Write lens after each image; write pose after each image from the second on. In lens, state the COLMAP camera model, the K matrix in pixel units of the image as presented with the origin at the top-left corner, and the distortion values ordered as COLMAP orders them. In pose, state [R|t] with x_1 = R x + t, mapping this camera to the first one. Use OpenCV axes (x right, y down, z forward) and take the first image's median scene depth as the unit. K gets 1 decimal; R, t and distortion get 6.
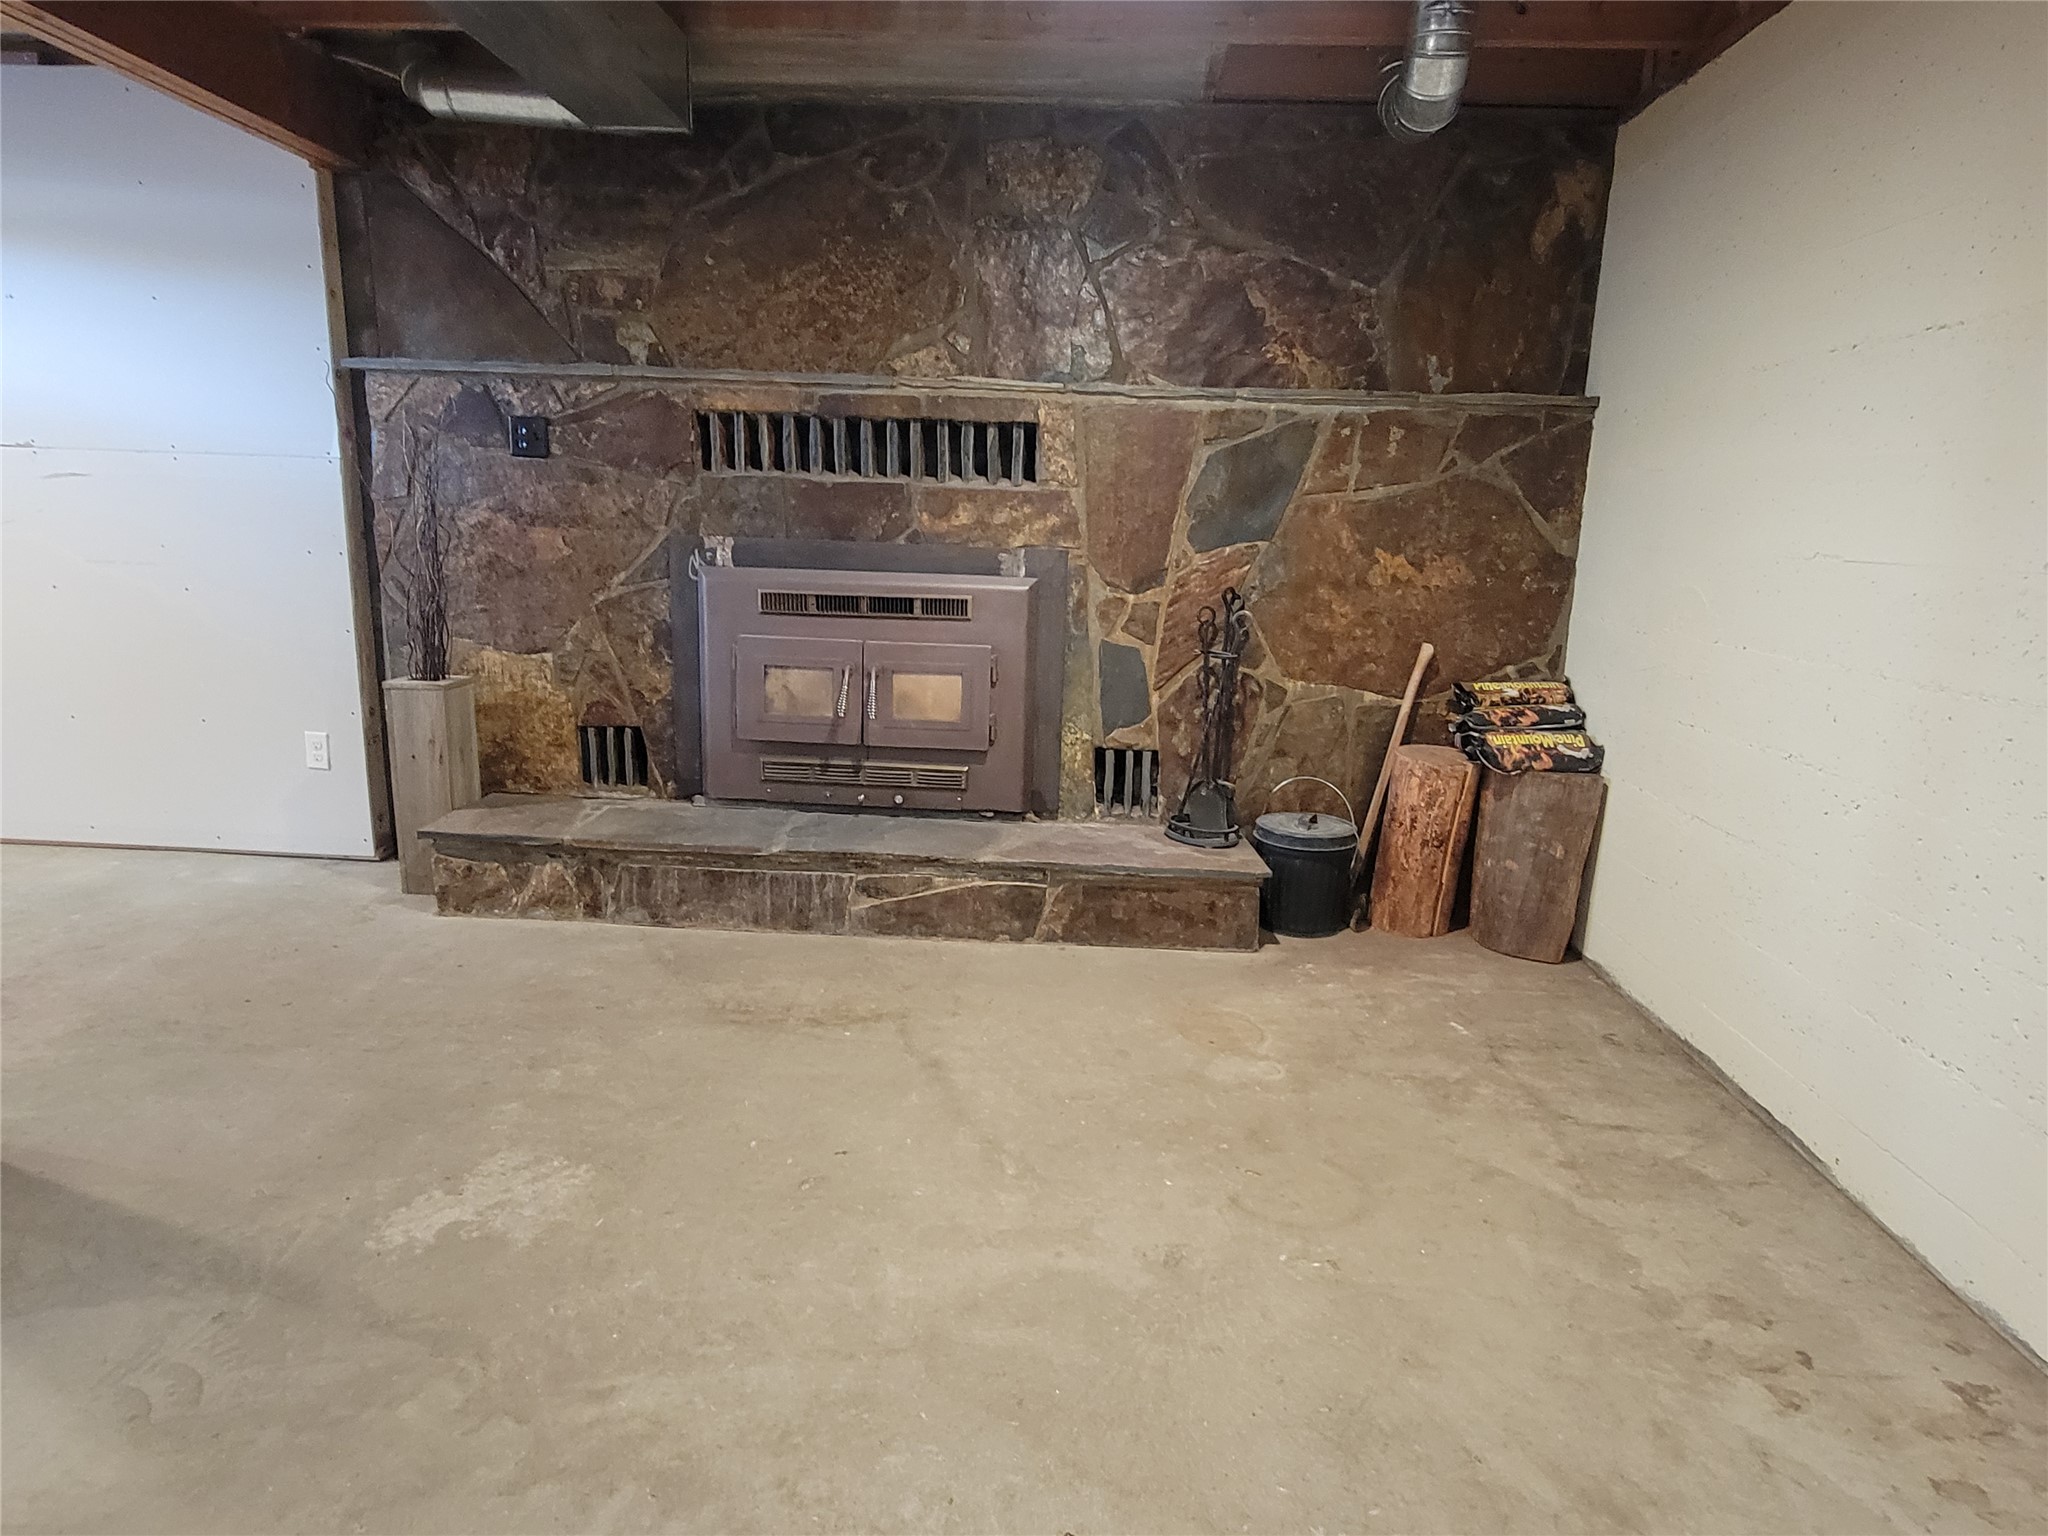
lens RADIAL K [[1199.7, 0, 1028.7], [0, 1199.7, 772.9], [0, 0, 1]] dist [-0.004490, -0.000614]
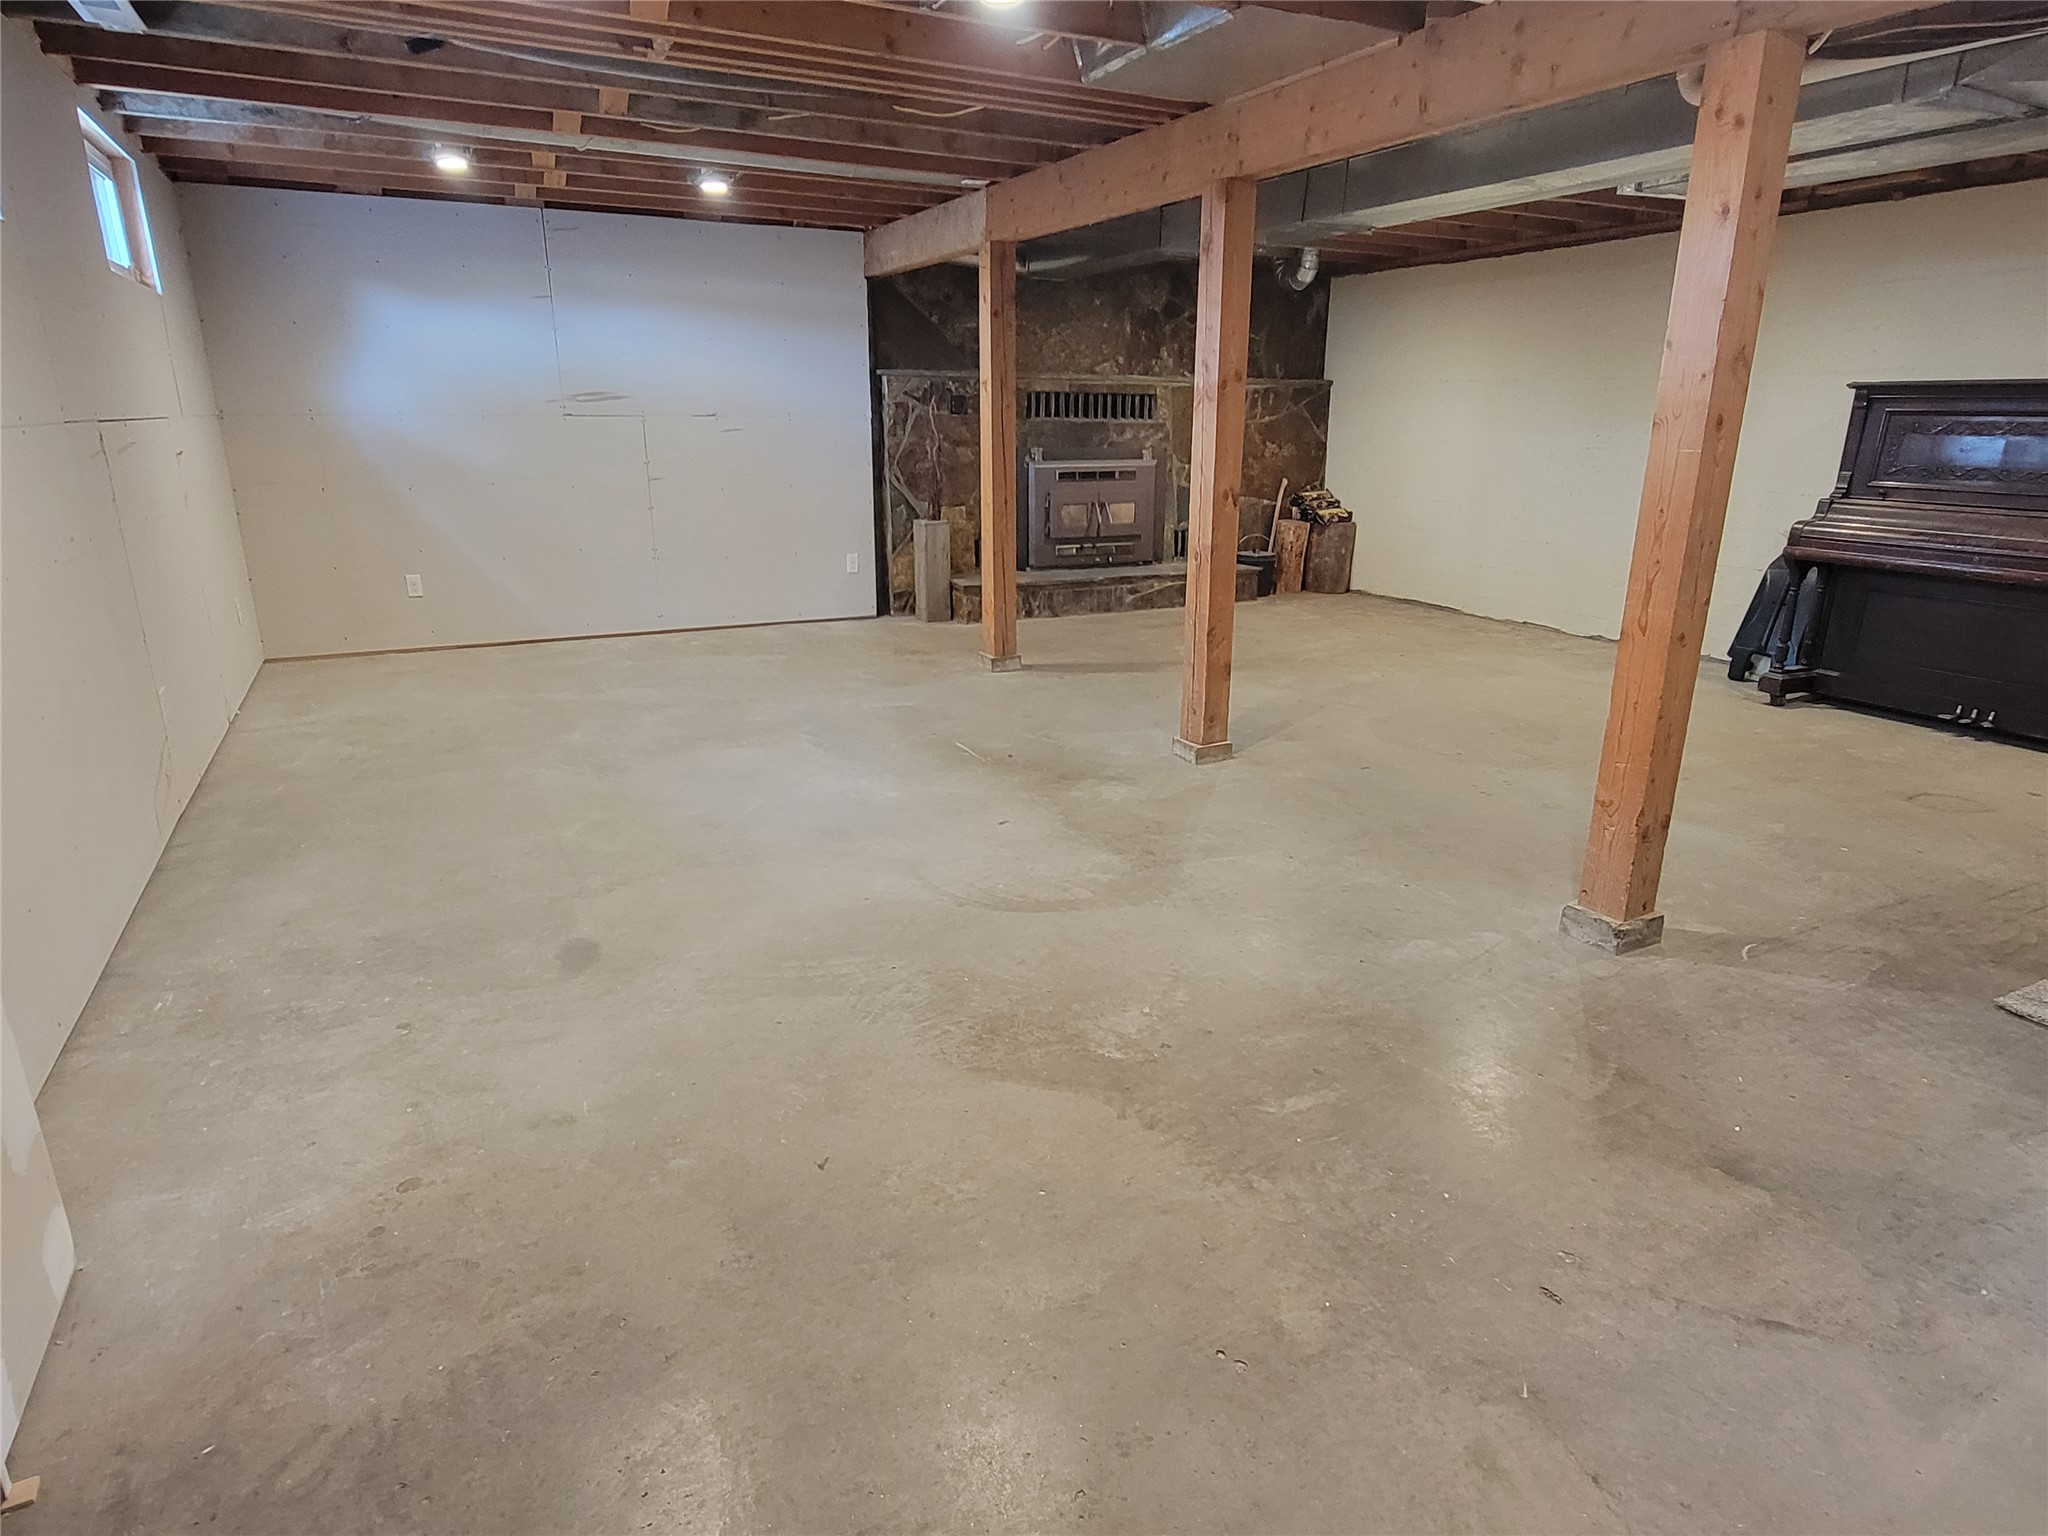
lens RADIAL K [[1199.7, 0, 1028.7], [0, 1199.7, 772.9], [0, 0, 1]] dist [-0.004490, -0.000614]
pose [[0.866055, -0.170030, 0.470147, -1.454063], [0.130513, 0.984673, 0.115692, 0.143610], [-0.482613, -0.038836, 0.874972, -1.002715]]
